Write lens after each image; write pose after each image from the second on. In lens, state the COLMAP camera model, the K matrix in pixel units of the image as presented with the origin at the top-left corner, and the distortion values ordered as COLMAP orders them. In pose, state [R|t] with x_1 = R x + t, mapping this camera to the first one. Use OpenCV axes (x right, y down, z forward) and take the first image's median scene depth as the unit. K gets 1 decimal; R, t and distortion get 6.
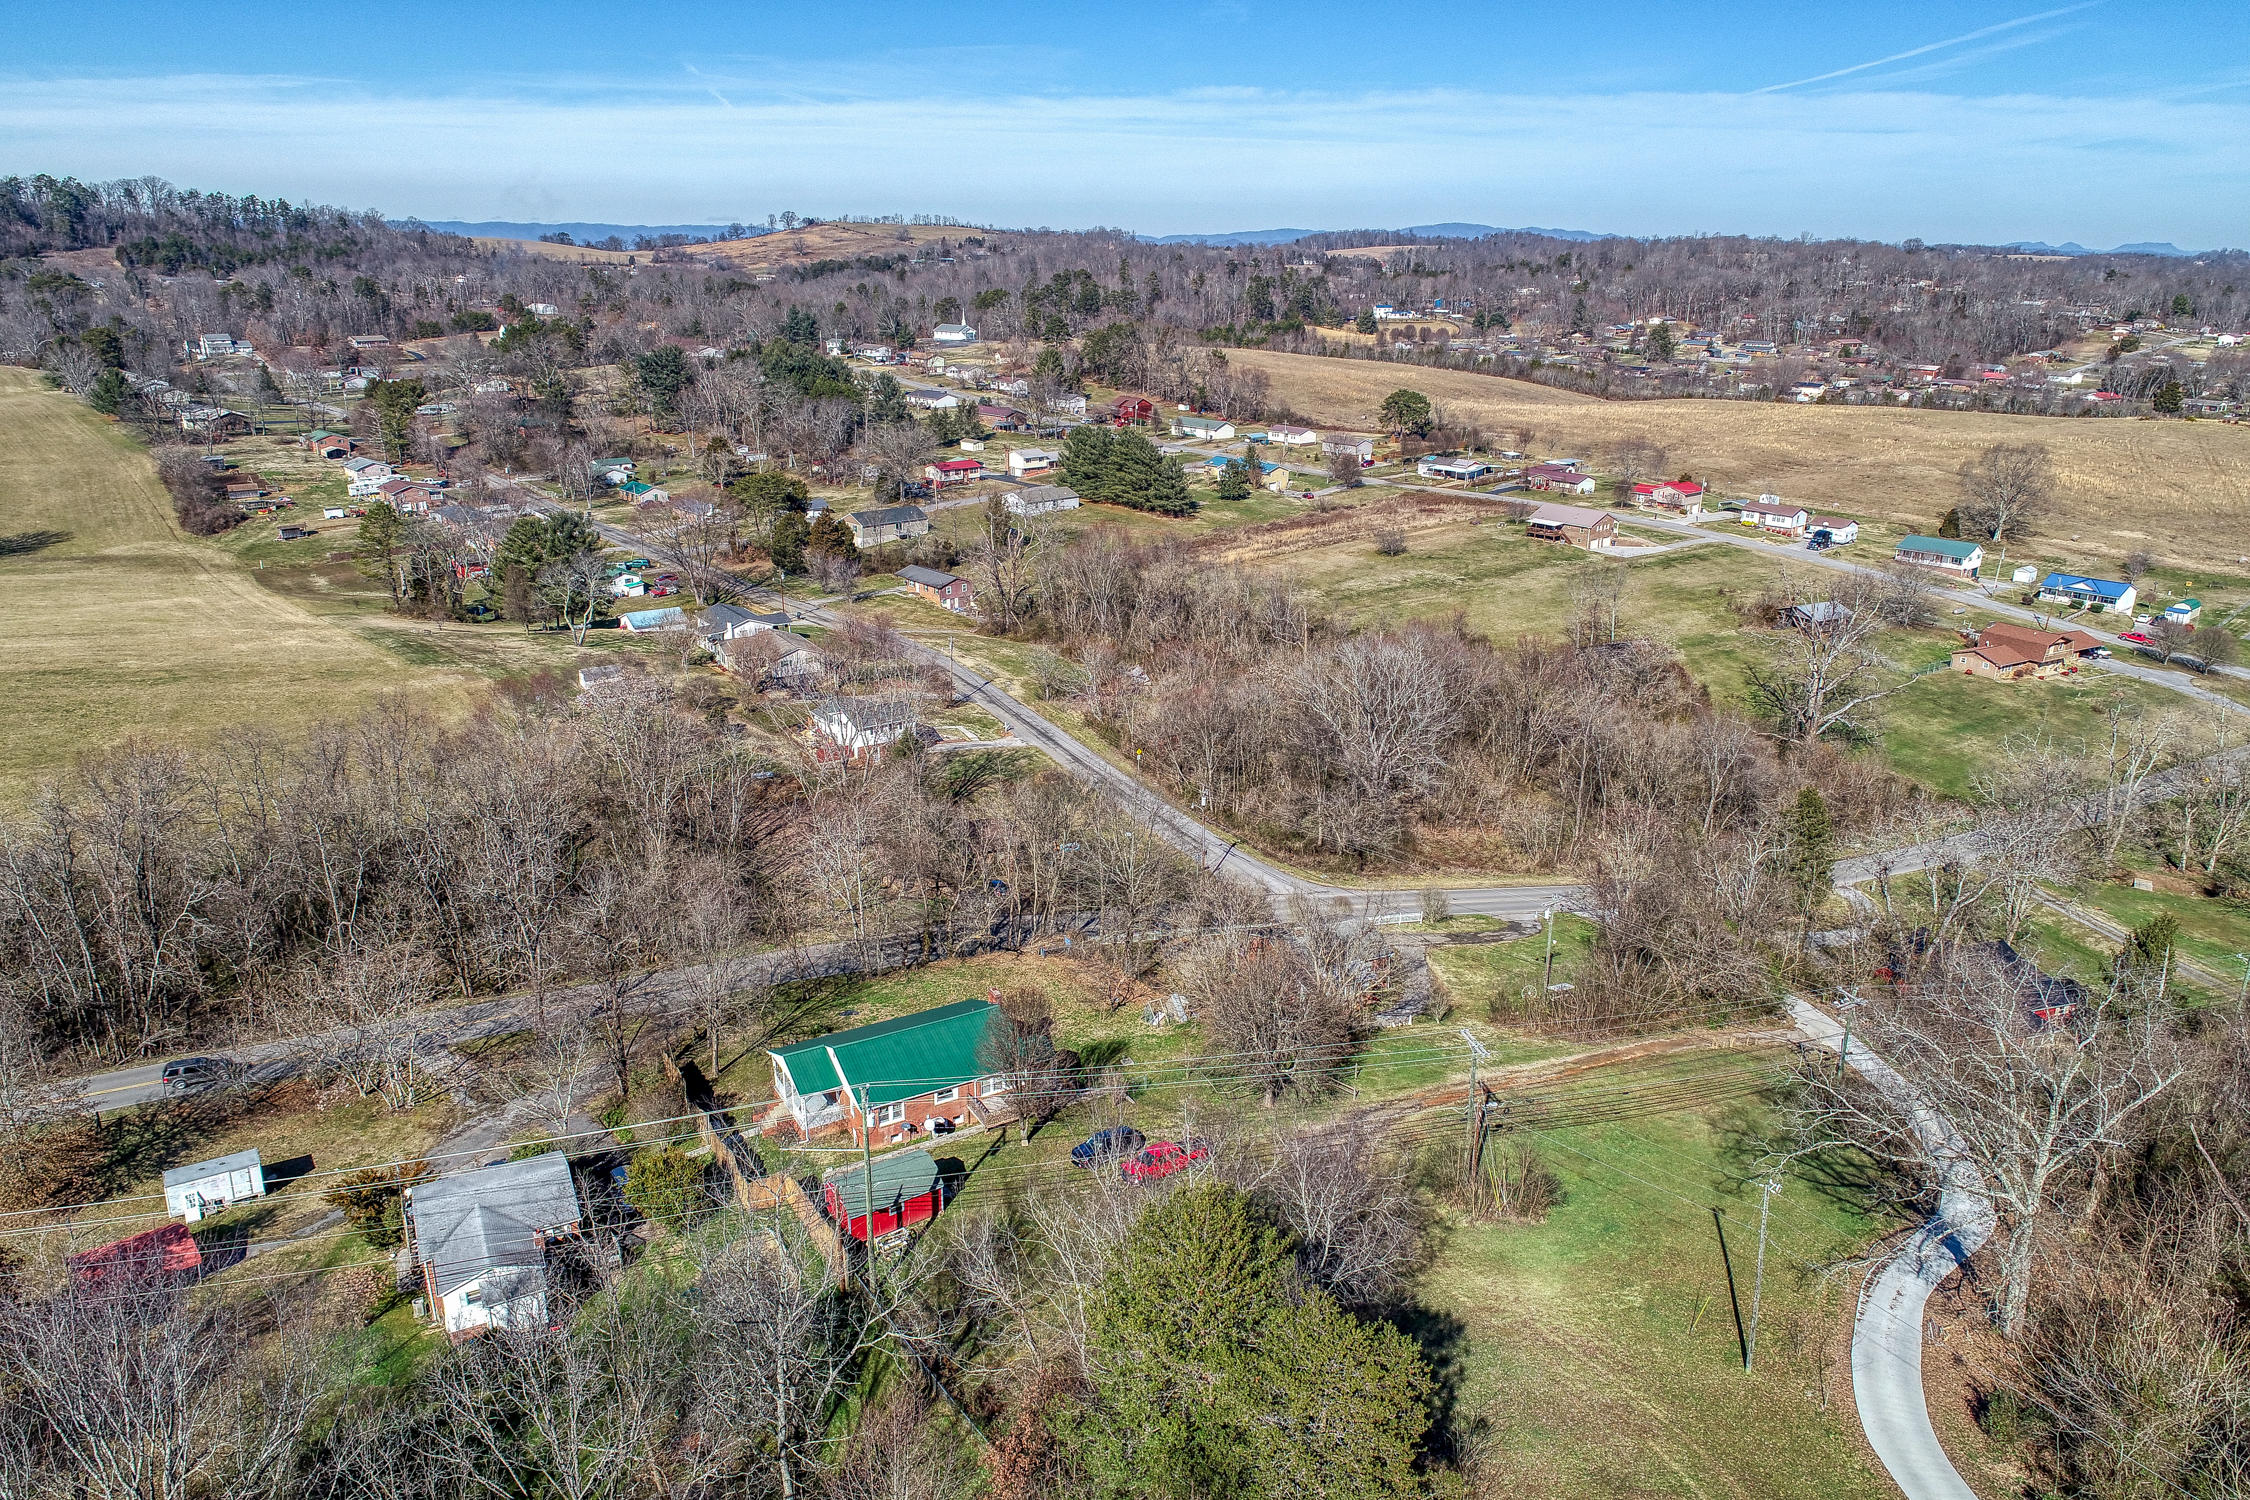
lens RADIAL K [[1512.1, 0, 1121.9], [0, 1512.1, 756.2], [0, 0, 1]] dist [-0.003225, 0.001496]
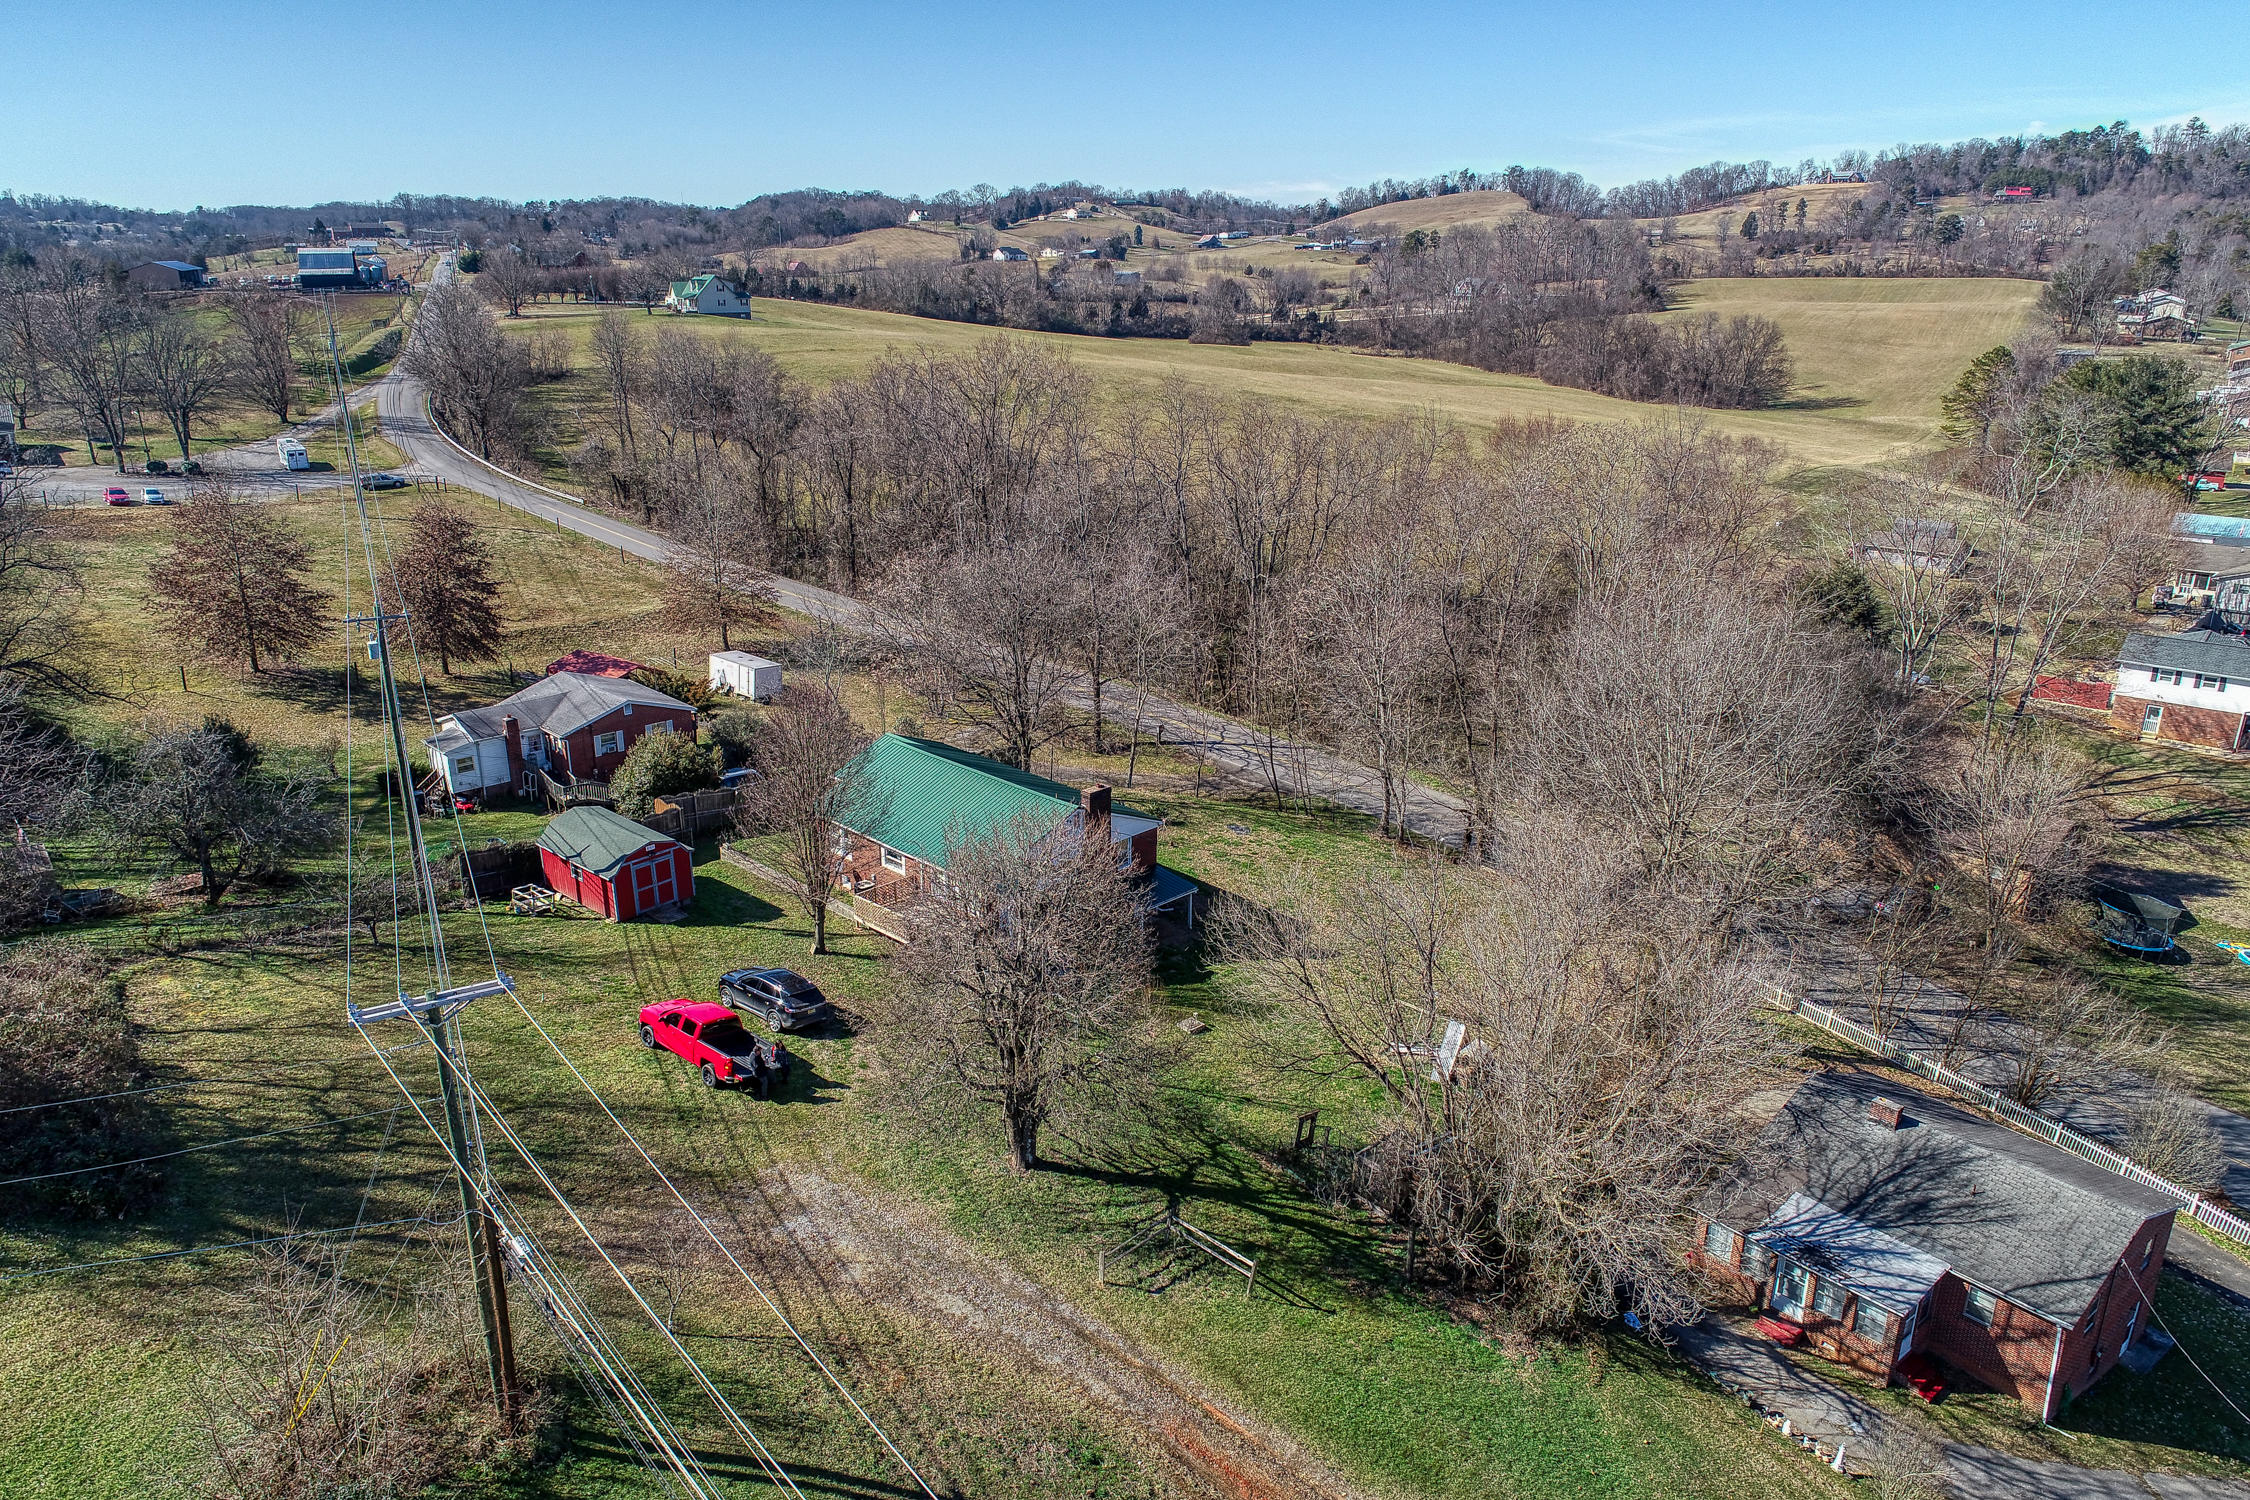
lens RADIAL K [[1512.1, 0, 1114.5], [0, 1512.1, 753.5], [0, 0, 1]] dist [-0.003225, 0.001496]
pose [[0.259529, 0.298103, -0.918575, 0.121121], [-0.305877, 0.927570, 0.214602, 0.003774], [0.916015, 0.225276, 0.331914, 0.214580]]
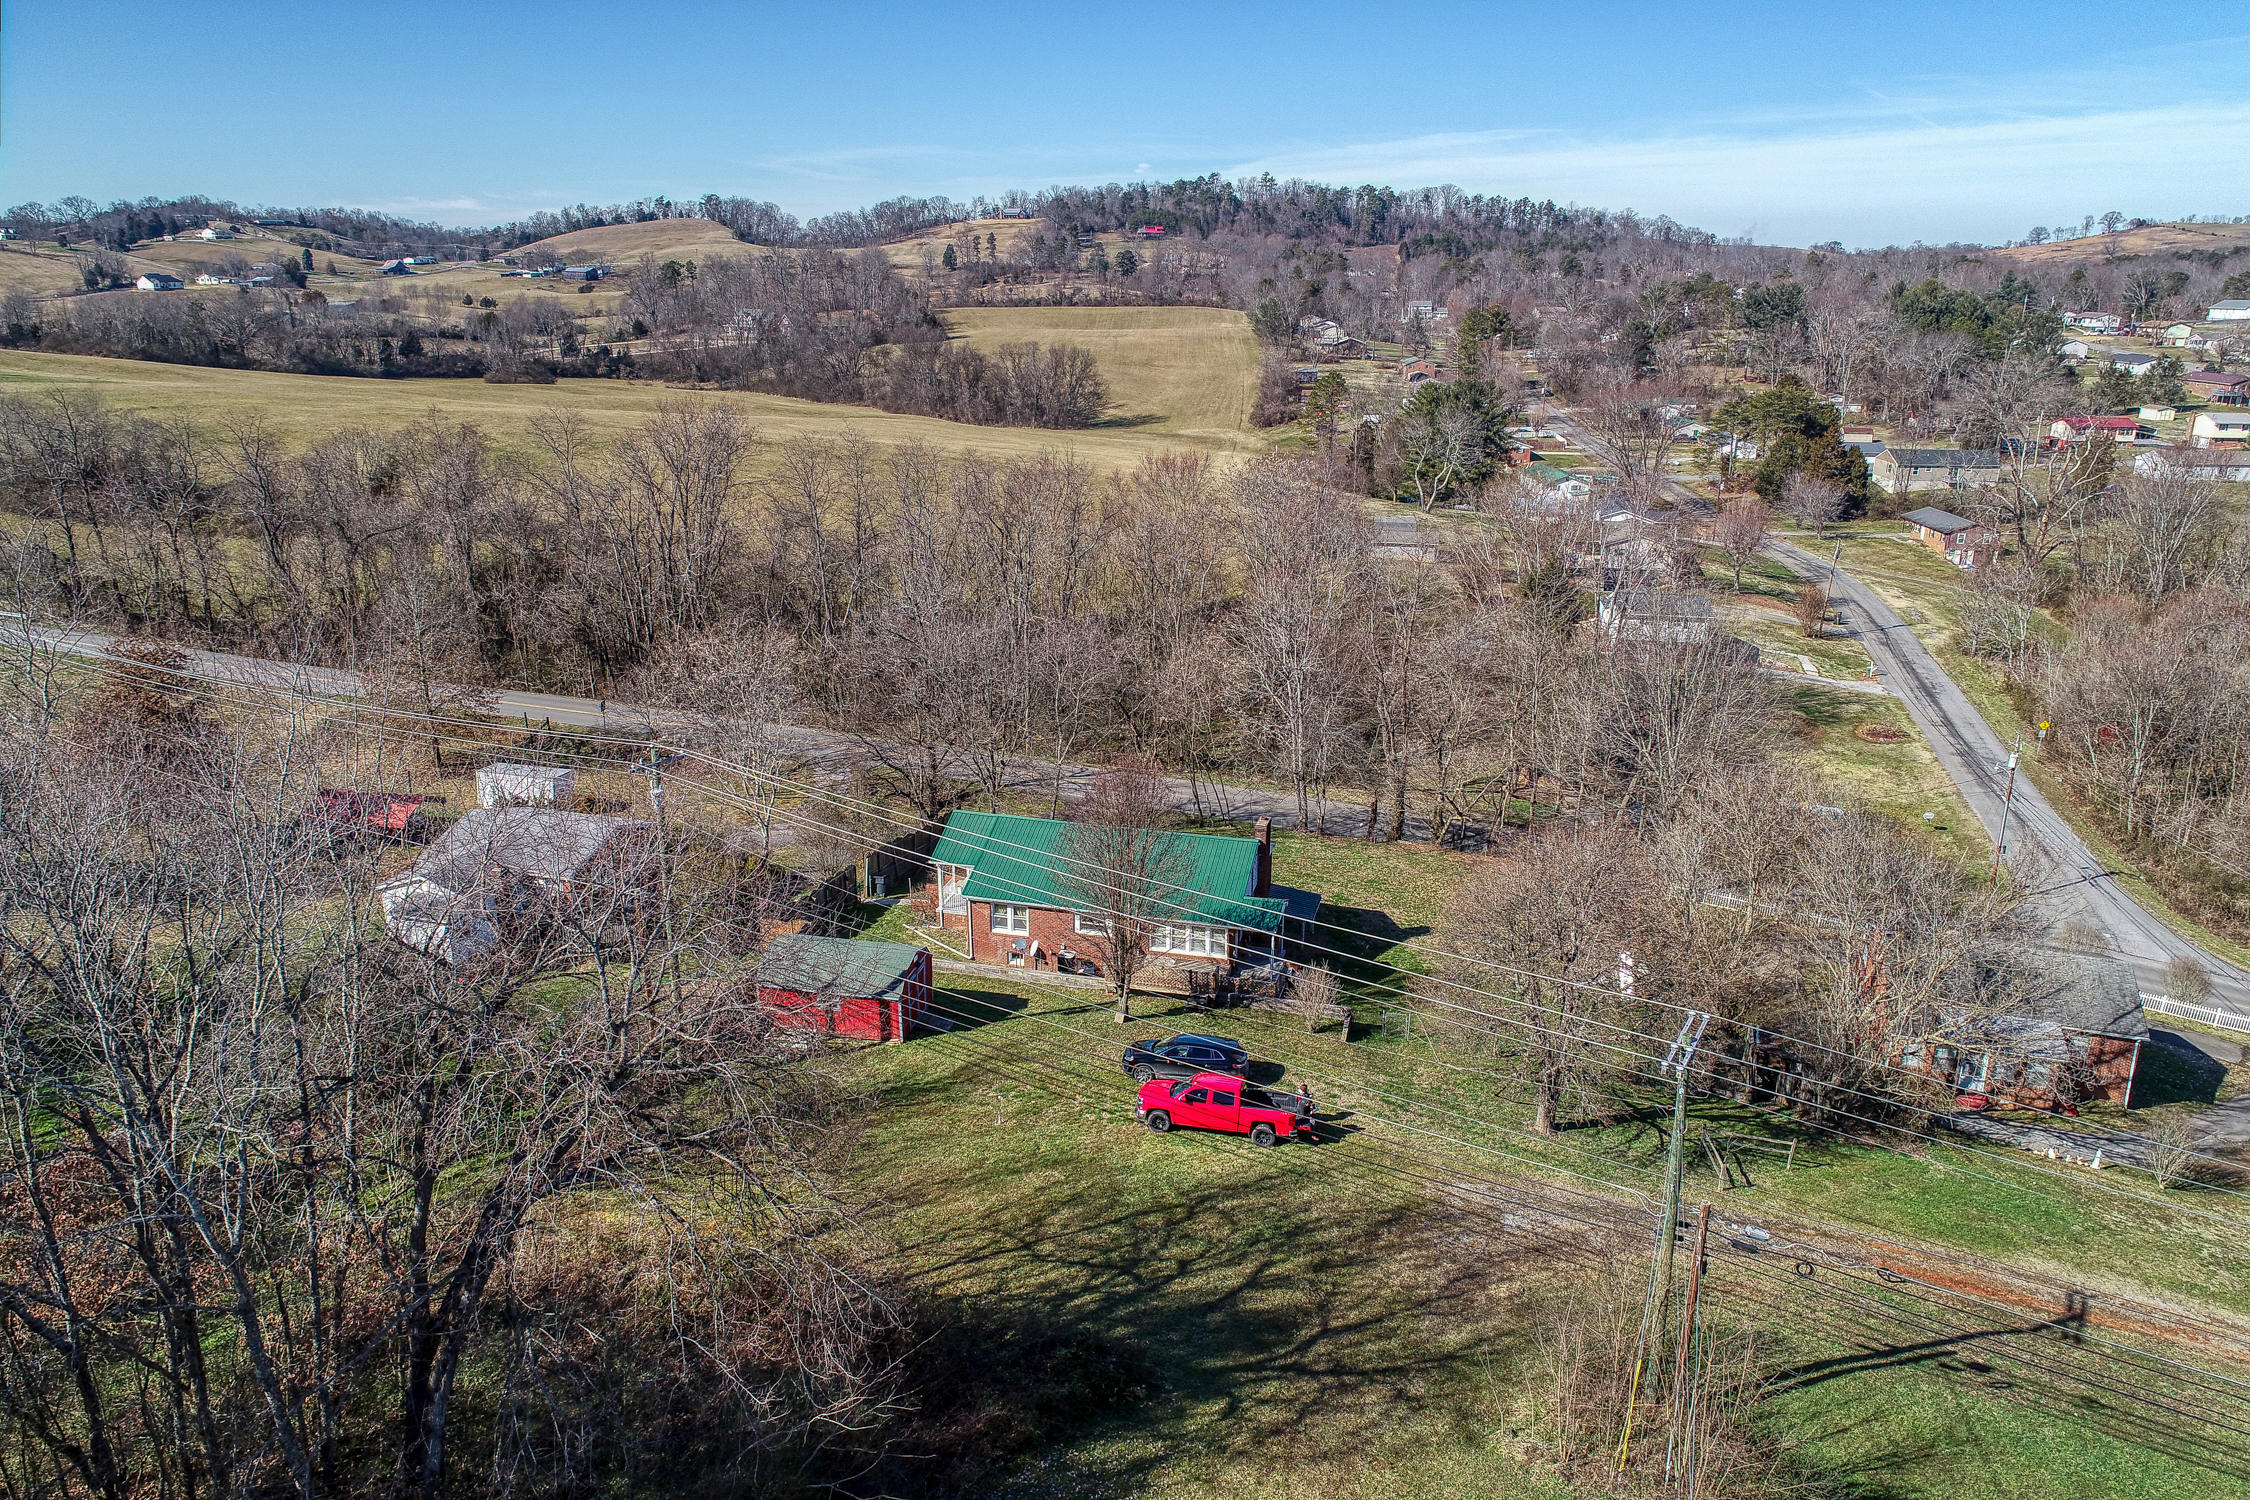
lens RADIAL K [[1512.1, 0, 1120.7], [0, 1512.1, 747.9], [0, 0, 1]] dist [-0.003225, 0.001496]
pose [[0.708294, 0.206595, -0.675010, 0.080540], [-0.224566, 0.972484, 0.062001, 0.026147], [0.669246, 0.107669, 0.735199, 0.127647]]
